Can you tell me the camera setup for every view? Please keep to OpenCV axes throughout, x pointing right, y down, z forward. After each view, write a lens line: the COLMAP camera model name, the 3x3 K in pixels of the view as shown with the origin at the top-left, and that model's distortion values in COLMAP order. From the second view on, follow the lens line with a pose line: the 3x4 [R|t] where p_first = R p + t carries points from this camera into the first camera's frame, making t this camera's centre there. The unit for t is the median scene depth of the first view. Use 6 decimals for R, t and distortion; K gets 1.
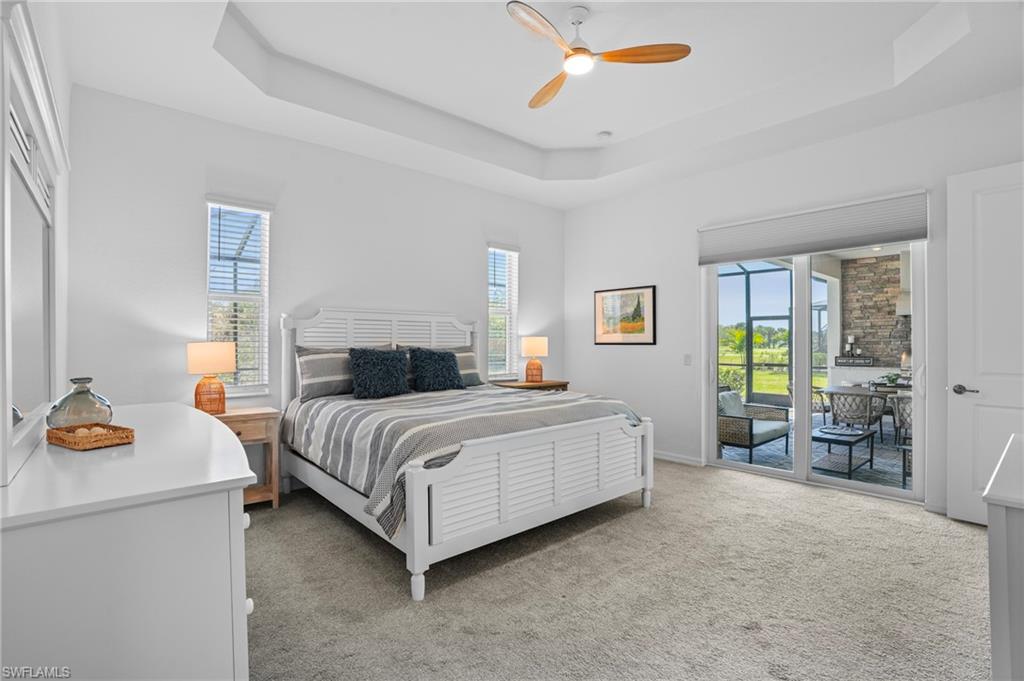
lens RADIAL K [[477.5, 0, 512.4], [0, 477.5, 341.5], [0, 0, 1]] dist [-0.040551, 0.006717]
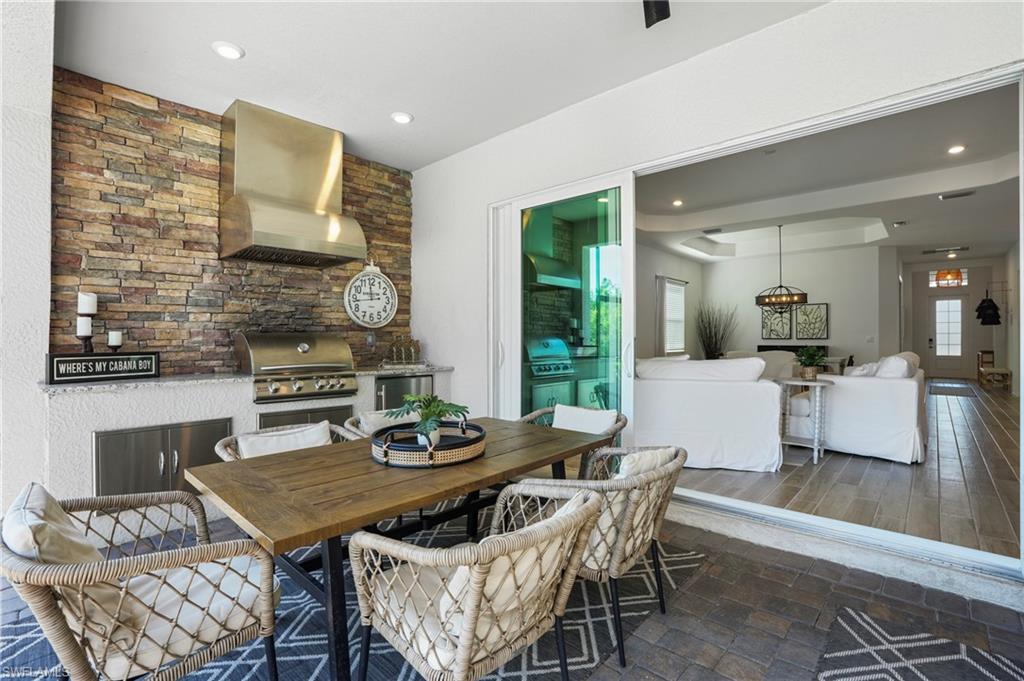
lens RADIAL K [[477.5, 0, 514.9], [0, 477.5, 340.0], [0, 0, 1]] dist [-0.040551, 0.006717]
pose [[-0.128848, -0.000281, 0.991664, 0.348738], [-0.000615, 1.000000, 0.000203, 0.022461], [-0.991664, -0.000584, -0.128849, 0.740630]]
